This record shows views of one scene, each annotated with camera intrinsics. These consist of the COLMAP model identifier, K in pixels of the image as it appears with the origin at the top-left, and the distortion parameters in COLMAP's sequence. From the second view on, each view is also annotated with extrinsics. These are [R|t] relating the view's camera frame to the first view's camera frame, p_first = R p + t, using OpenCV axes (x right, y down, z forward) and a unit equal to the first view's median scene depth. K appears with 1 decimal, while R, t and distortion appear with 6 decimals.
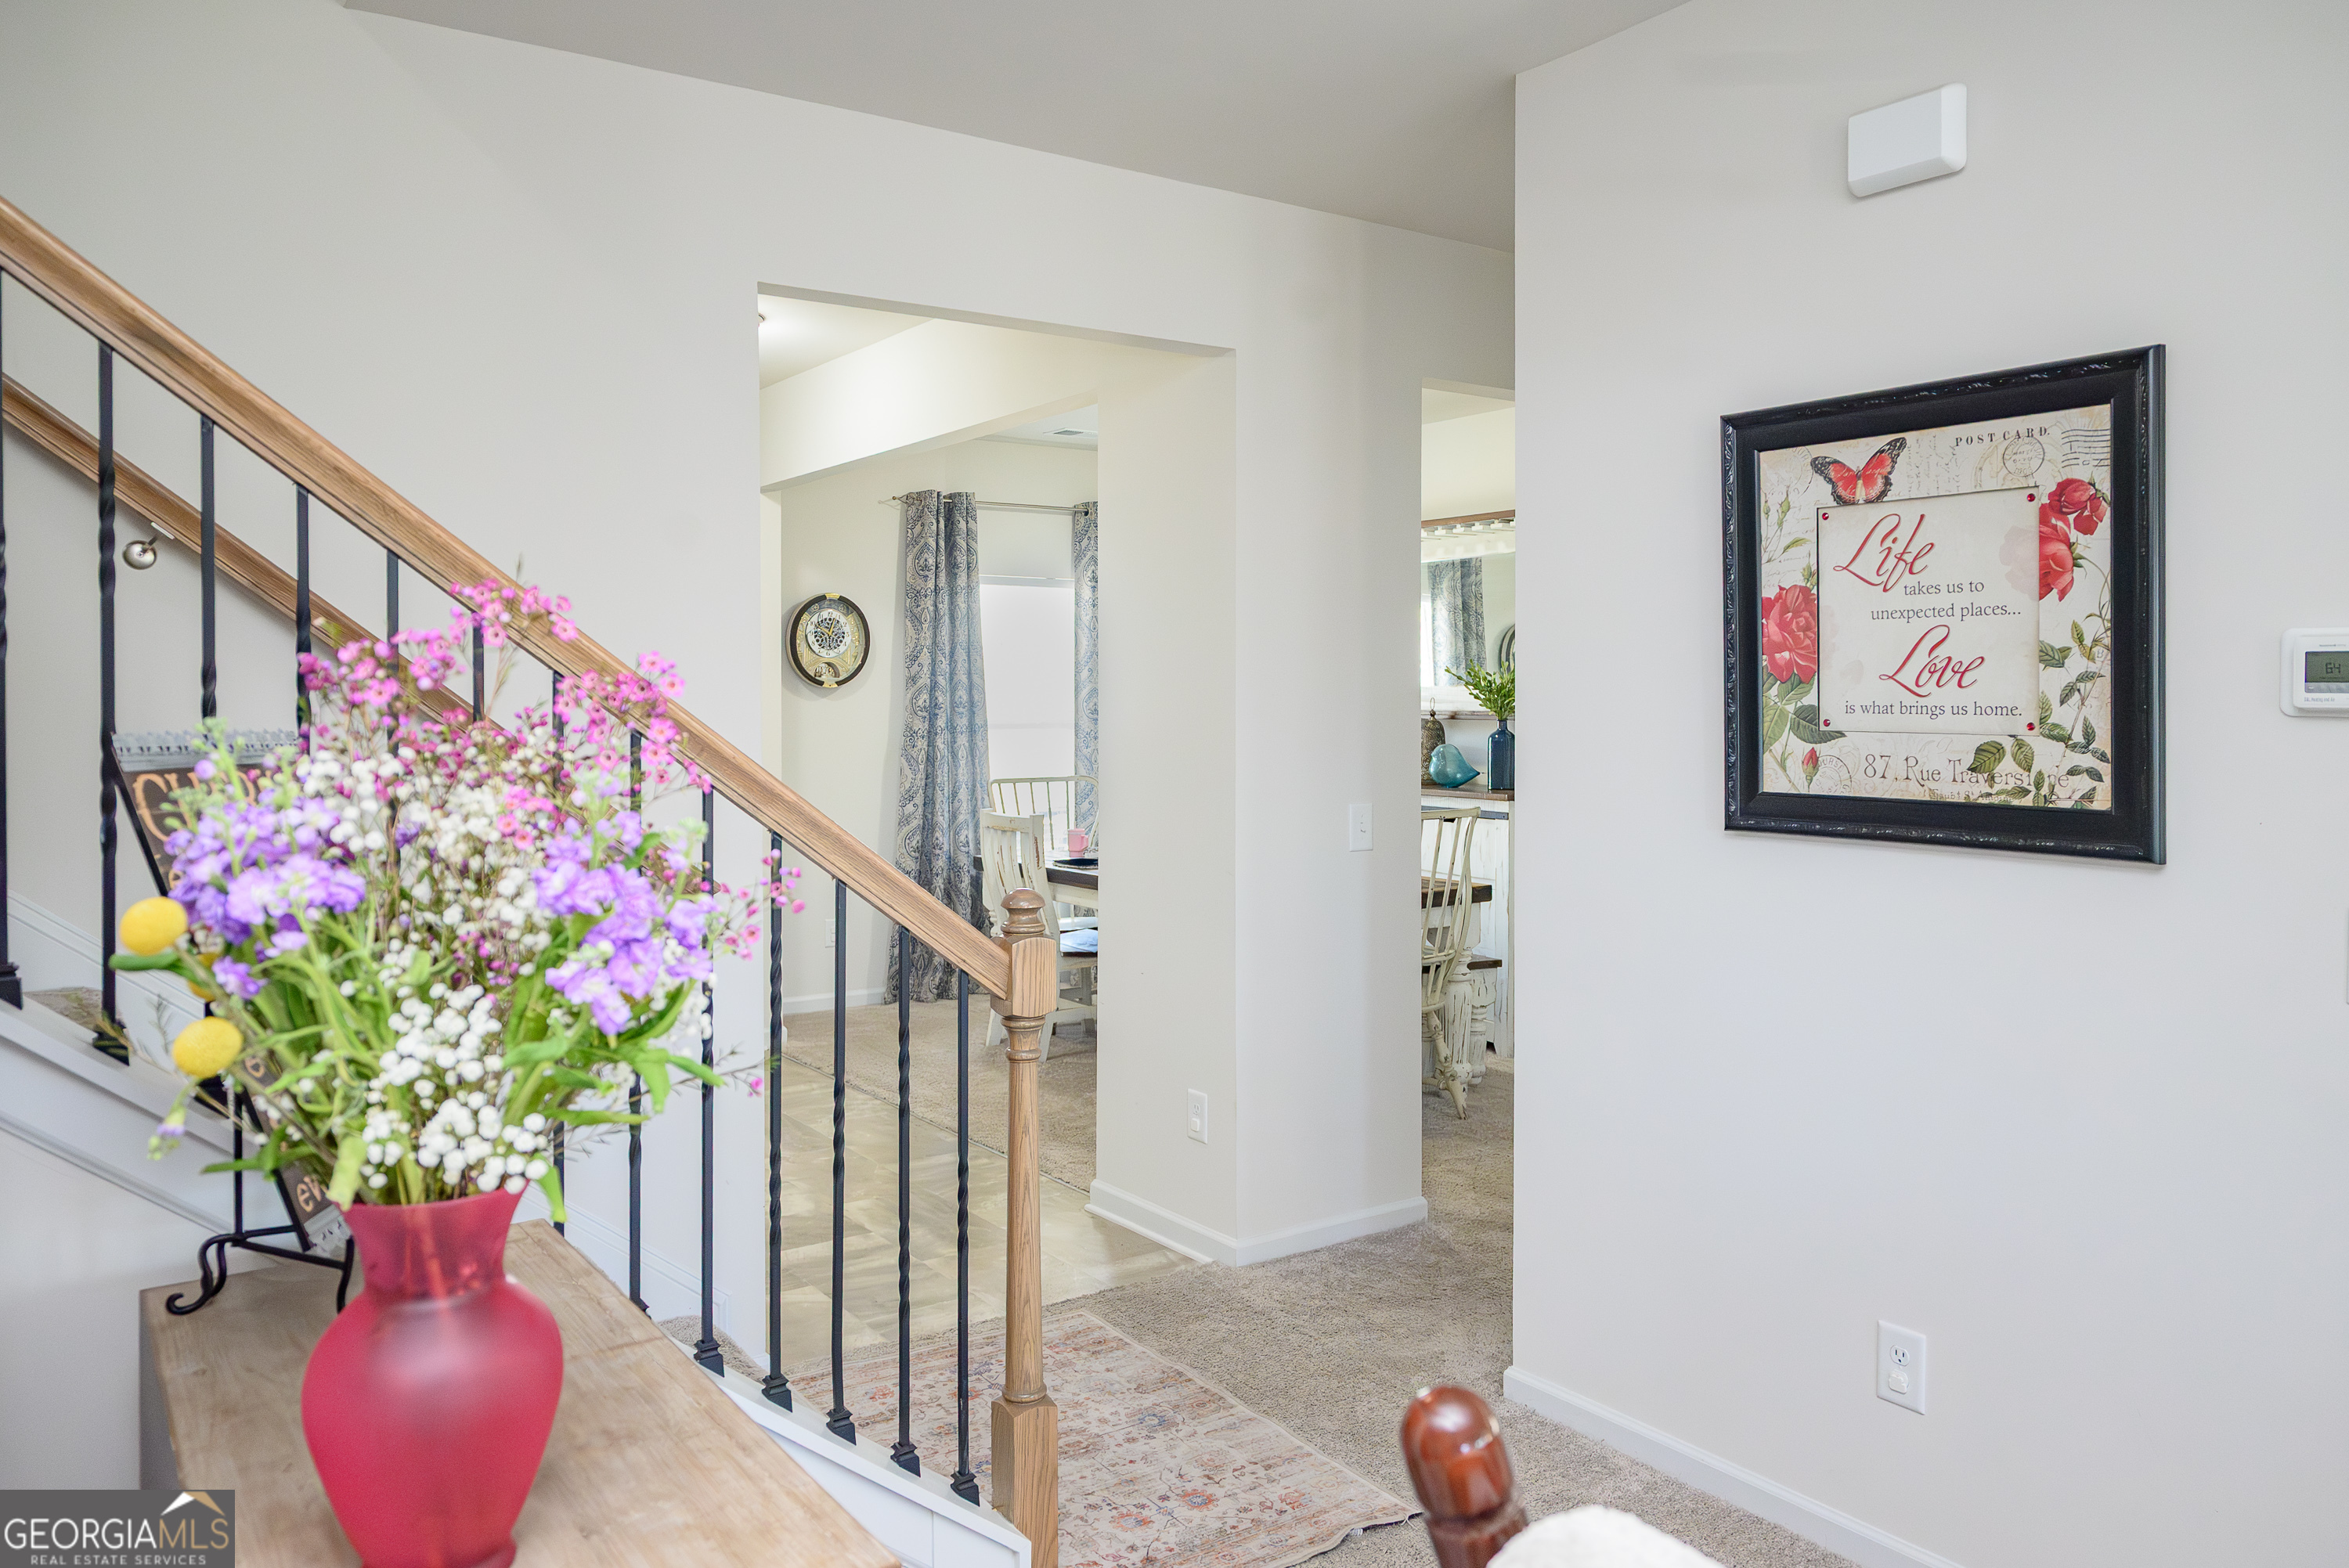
lens RADIAL K [[1674.1, 0, 1215.8], [0, 1674.1, 768.3], [0, 0, 1]] dist [0.009234, 0.001696]
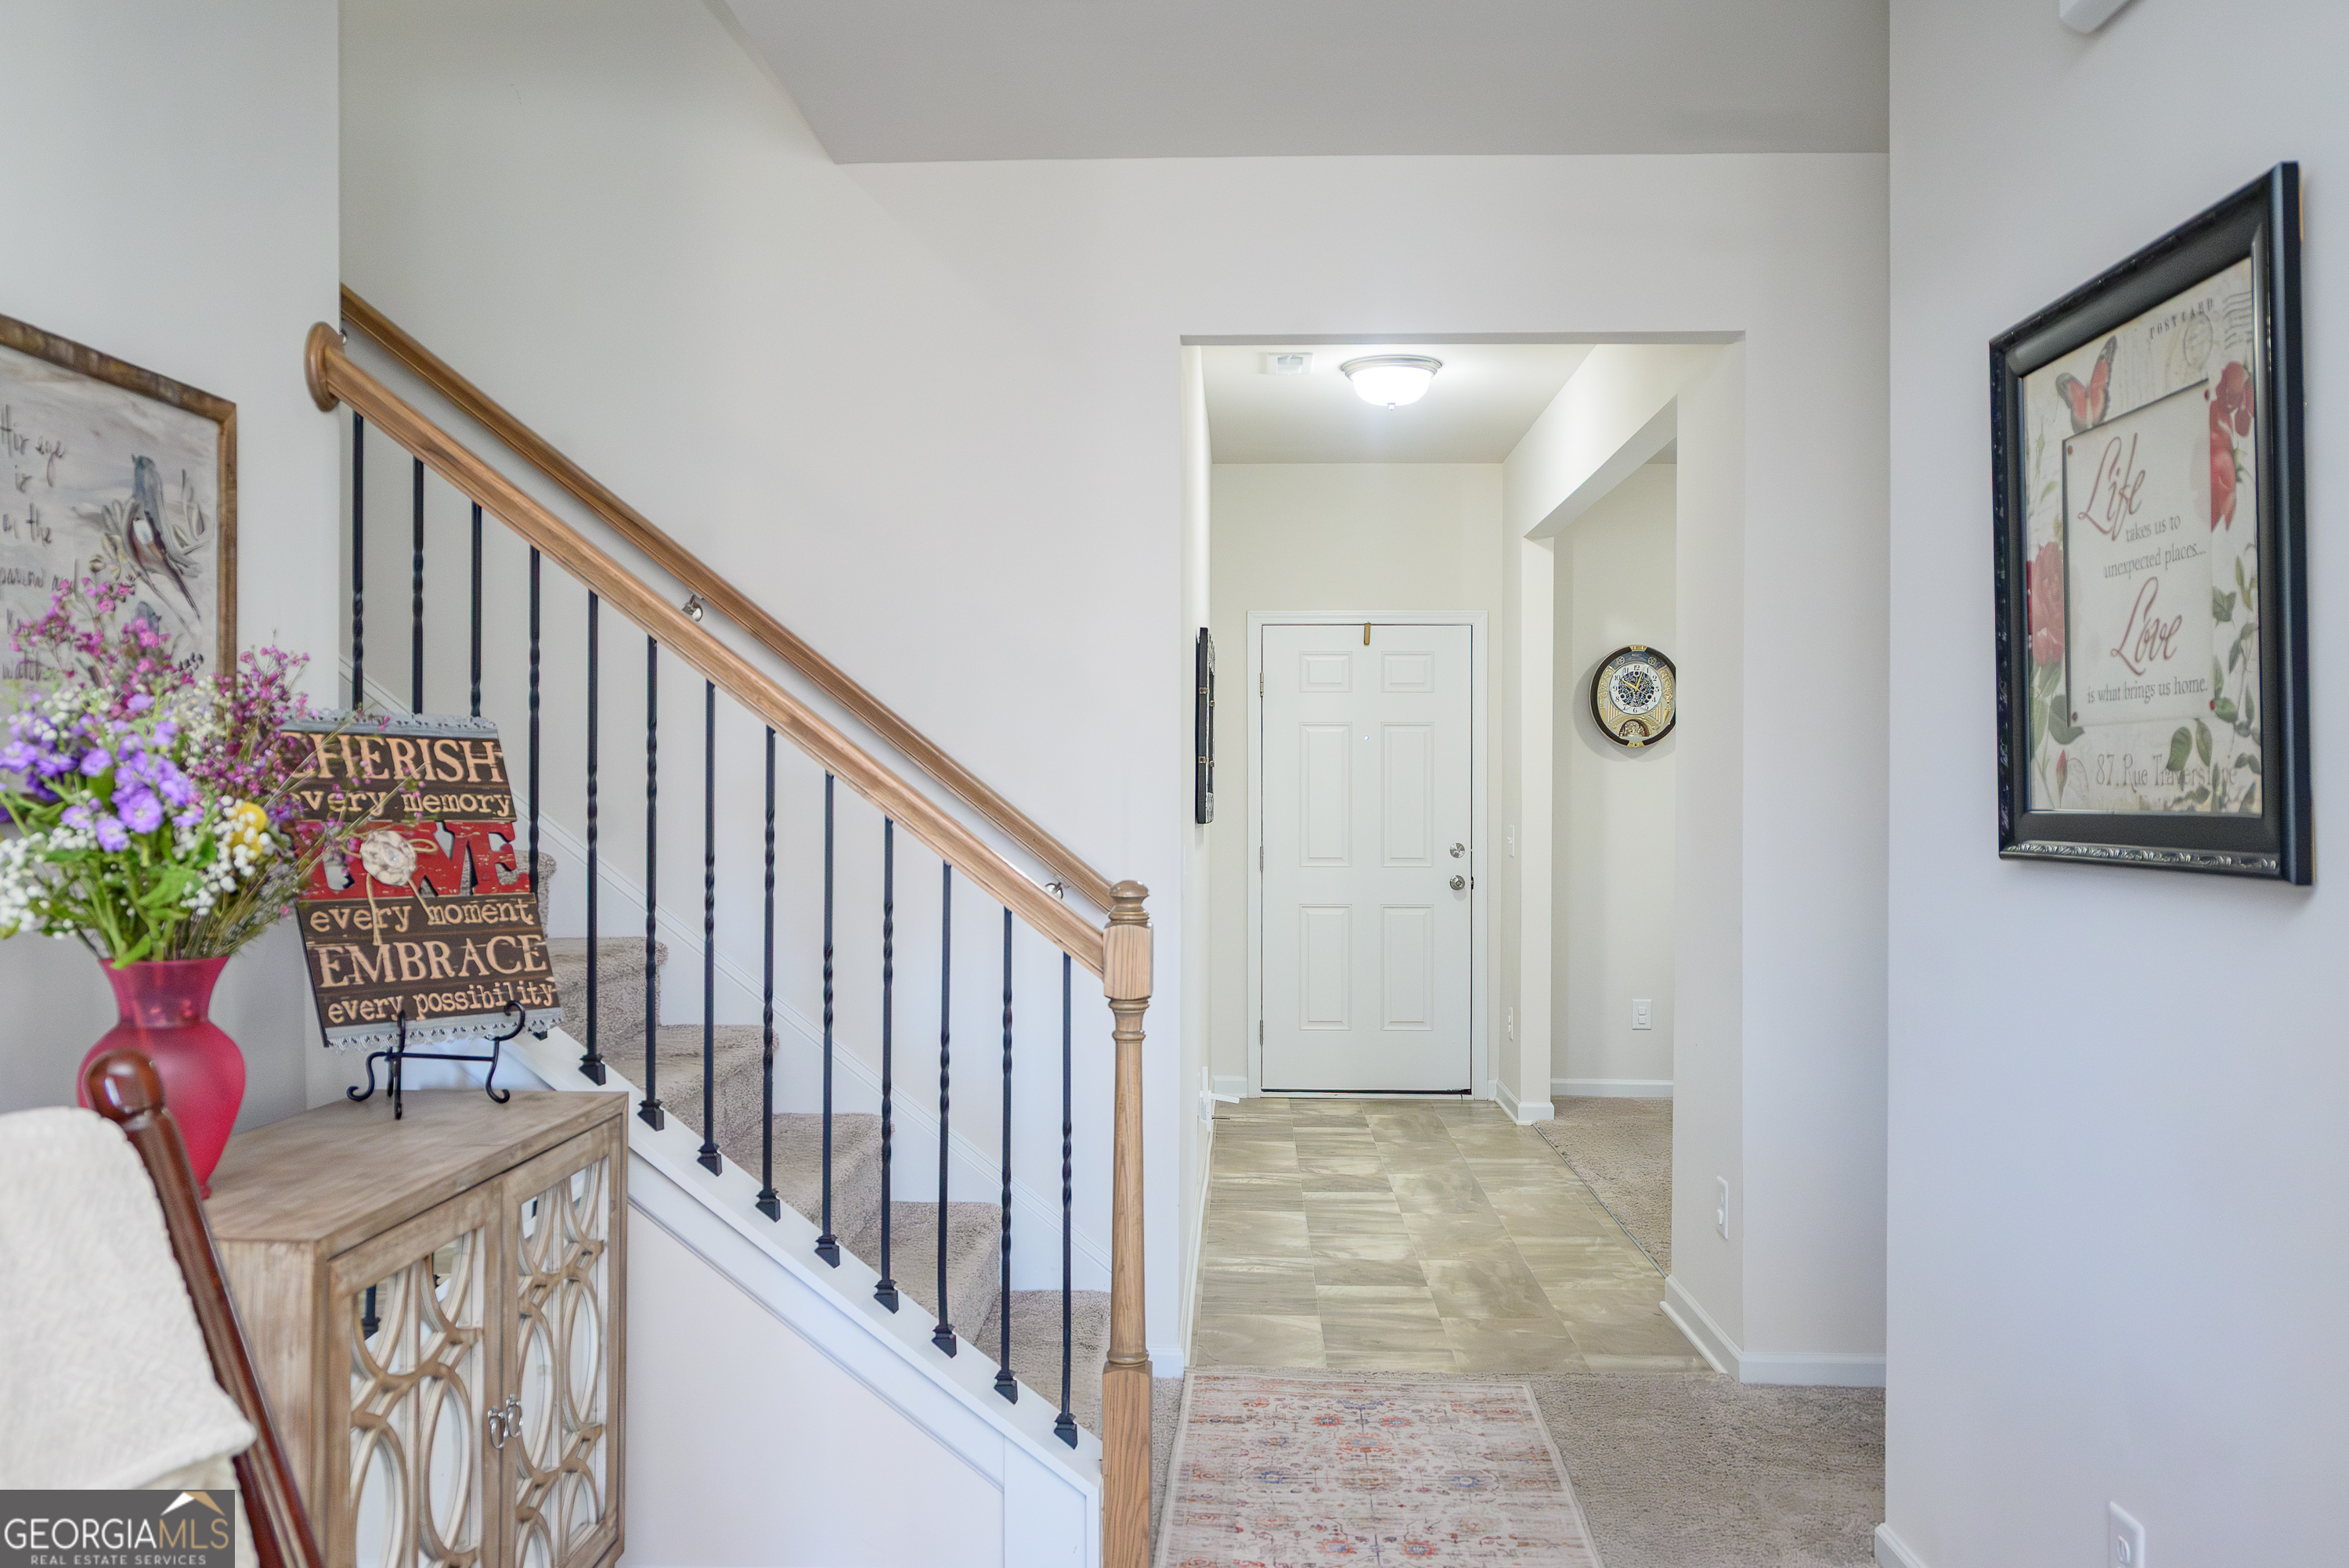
lens RADIAL K [[1899.6, 0, 1201.8], [0, 1899.6, 832.5], [0, 0, 1]] dist [-0.006409, 0.140624]
pose [[0.799624, 0.016929, -0.600262, 0.548840], [-0.029397, 0.999508, -0.010972, 0.046035], [0.599781, 0.026420, 0.799728, 0.051644]]
